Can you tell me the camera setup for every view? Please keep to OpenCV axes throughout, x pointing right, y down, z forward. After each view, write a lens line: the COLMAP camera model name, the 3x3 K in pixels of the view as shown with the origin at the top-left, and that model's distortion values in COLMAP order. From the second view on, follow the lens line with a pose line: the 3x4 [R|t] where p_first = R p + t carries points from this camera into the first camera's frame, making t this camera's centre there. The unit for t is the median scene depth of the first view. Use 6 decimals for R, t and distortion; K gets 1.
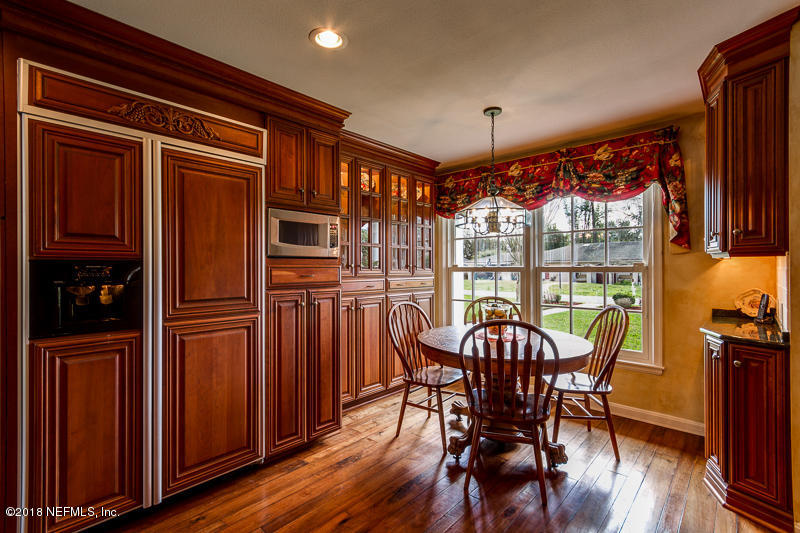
lens RADIAL K [[370.0, 0, 400.0], [0, 370.0, 266.5], [0, 0, 1]] dist [0.006342, 0.000167]
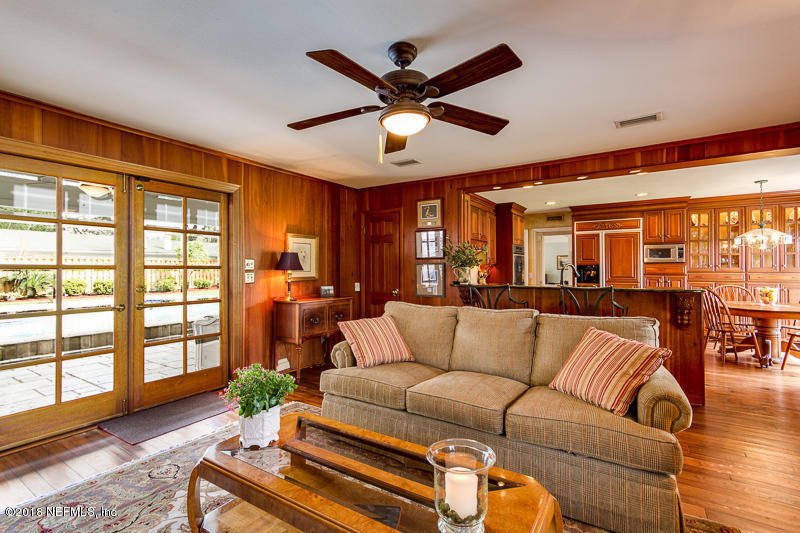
lens RADIAL K [[372.8, 0, 403.3], [0, 372.8, 263.9], [0, 0, 1]] dist [0.008076, 0.000670]
pose [[0.174373, -0.006402, -0.984659, 2.298516], [0.005765, 0.999968, -0.005481, -0.015128], [0.984663, -0.004721, 0.174405, -1.383215]]
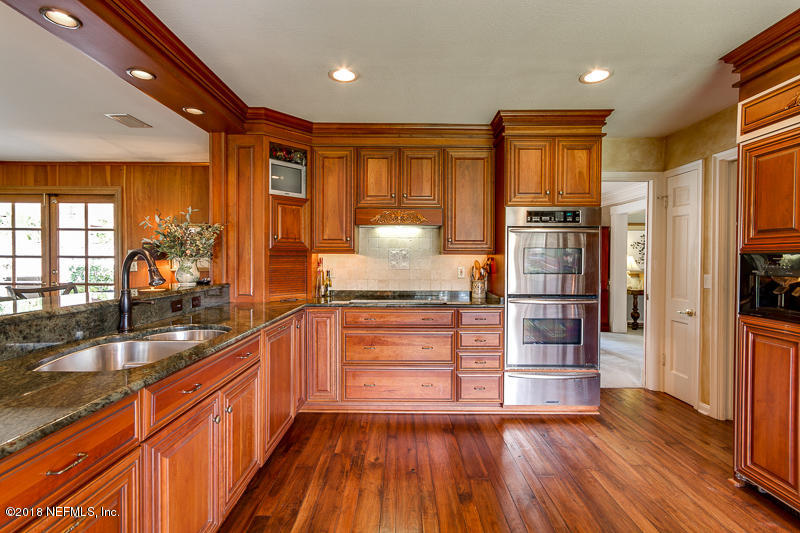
lens RADIAL K [[372.8, 0, 403.3], [0, 372.8, 263.9], [0, 0, 1]] dist [0.008076, 0.000670]
pose [[-0.737185, 0.010659, -0.675607, 0.570929], [0.001843, 0.999904, 0.013764, -0.001361], [0.675688, 0.008901, -0.737134, 0.859337]]
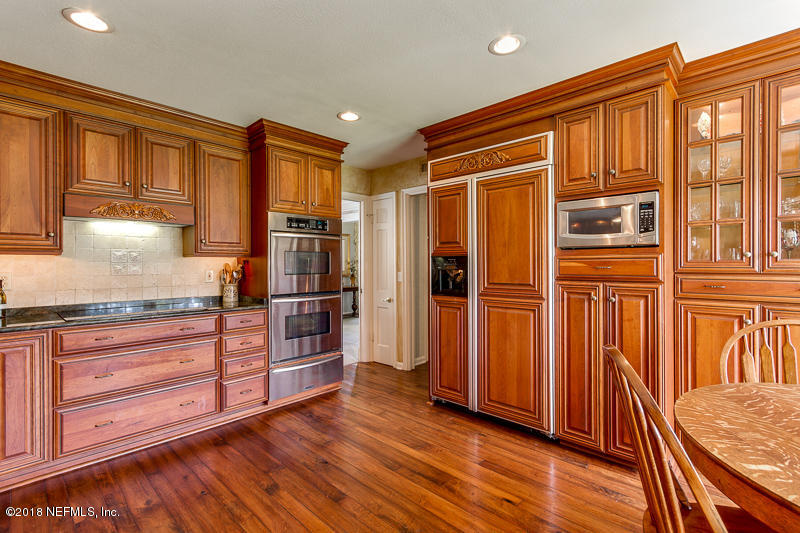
lens RADIAL K [[372.8, 0, 403.3], [0, 372.8, 263.9], [0, 0, 1]] dist [0.008076, 0.000670]
pose [[-0.012296, 0.003580, -0.999918, 0.798610], [0.009192, 0.999952, 0.003467, 0.010139], [0.999882, -0.009149, -0.012328, 0.635918]]
